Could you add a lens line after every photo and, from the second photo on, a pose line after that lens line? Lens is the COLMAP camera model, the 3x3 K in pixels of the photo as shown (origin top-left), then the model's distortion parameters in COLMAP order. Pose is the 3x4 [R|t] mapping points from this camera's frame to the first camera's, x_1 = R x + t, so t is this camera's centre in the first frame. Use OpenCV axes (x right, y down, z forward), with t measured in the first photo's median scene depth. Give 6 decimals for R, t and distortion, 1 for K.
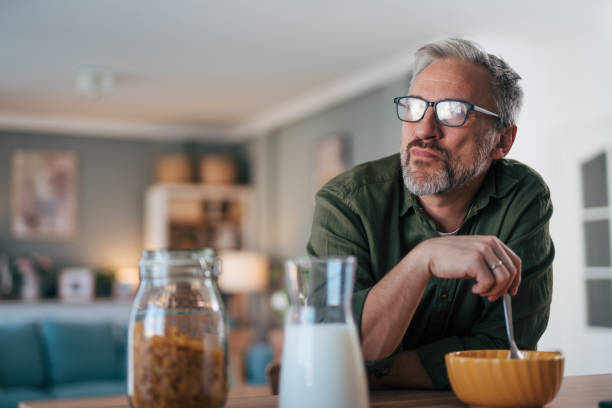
lens RADIAL K [[855.1, 0, 306.0], [0, 855.1, 204.0], [0, 0, 1]] dist [0.009182, 0.028824]
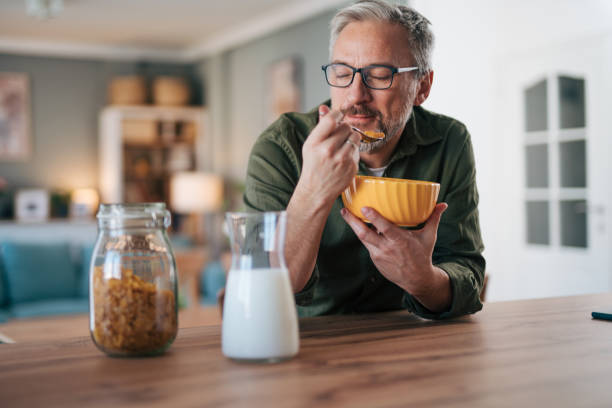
lens RADIAL K [[855.1, 0, 306.0], [0, 855.1, 204.0], [0, 0, 1]] dist [0.009182, 0.028824]
pose [[0.998712, -0.004379, 0.050549, 0.022097], [-0.000766, 0.994854, 0.101313, -0.058187], [-0.050732, -0.101221, 0.993570, -0.128128]]
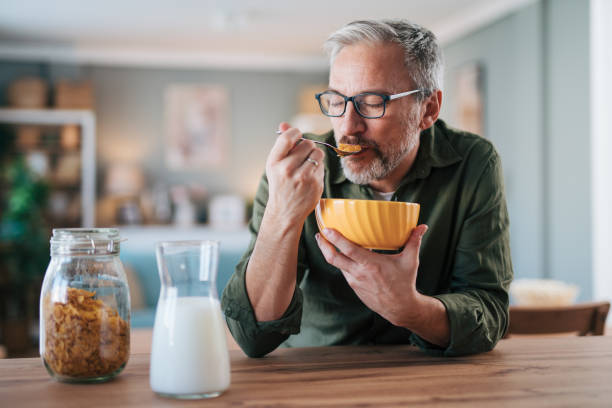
lens RADIAL K [[855.1, 0, 306.0], [0, 855.1, 204.0], [0, 0, 1]] dist [0.009182, 0.028824]
pose [[0.974106, 0.004436, -0.226047, 0.386234], [0.017460, 0.995346, 0.094776, -0.081376], [0.225415, -0.096268, 0.969495, -0.036424]]
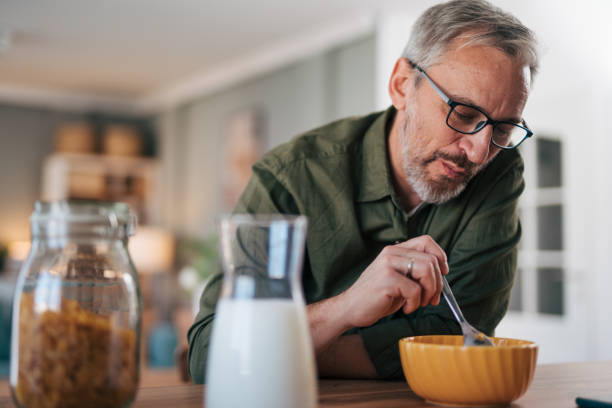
lens RADIAL K [[855.1, 0, 306.0], [0, 855.1, 204.0], [0, 0, 1]] dist [0.009182, 0.028824]
pose [[0.993131, 0.032804, 0.112312, -0.030767], [-0.034979, 0.999236, 0.017452, 0.031872], [-0.111654, -0.021261, 0.993520, 0.182759]]
